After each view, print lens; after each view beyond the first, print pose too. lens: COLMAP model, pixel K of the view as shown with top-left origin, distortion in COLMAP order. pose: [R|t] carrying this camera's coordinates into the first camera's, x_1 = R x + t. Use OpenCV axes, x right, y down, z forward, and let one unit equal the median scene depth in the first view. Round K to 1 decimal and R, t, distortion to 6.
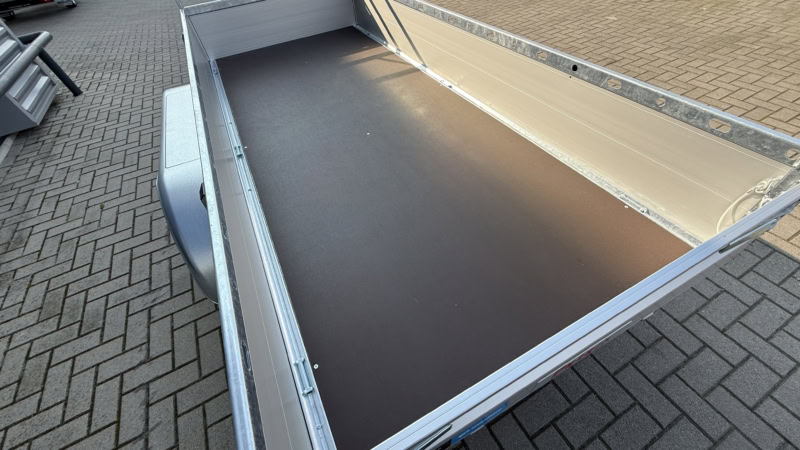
lens RADIAL K [[316.8, 0, 396.1], [0, 316.8, 228.7], [0, 0, 1]] dist [0.000771, -0.000922]
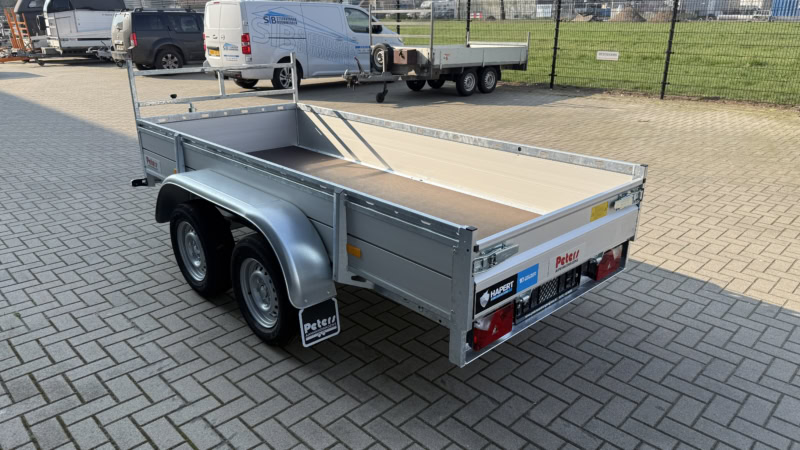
lens RADIAL K [[560.2, 0, 400.9], [0, 560.2, 230.6], [0, 0, 1]] dist [0.056712, -0.072065]
pose [[0.955482, -0.017197, 0.294549, -0.489857], [0.153330, 0.881853, -0.445899, 0.593725], [-0.252081, 0.471212, 0.845231, -0.603107]]
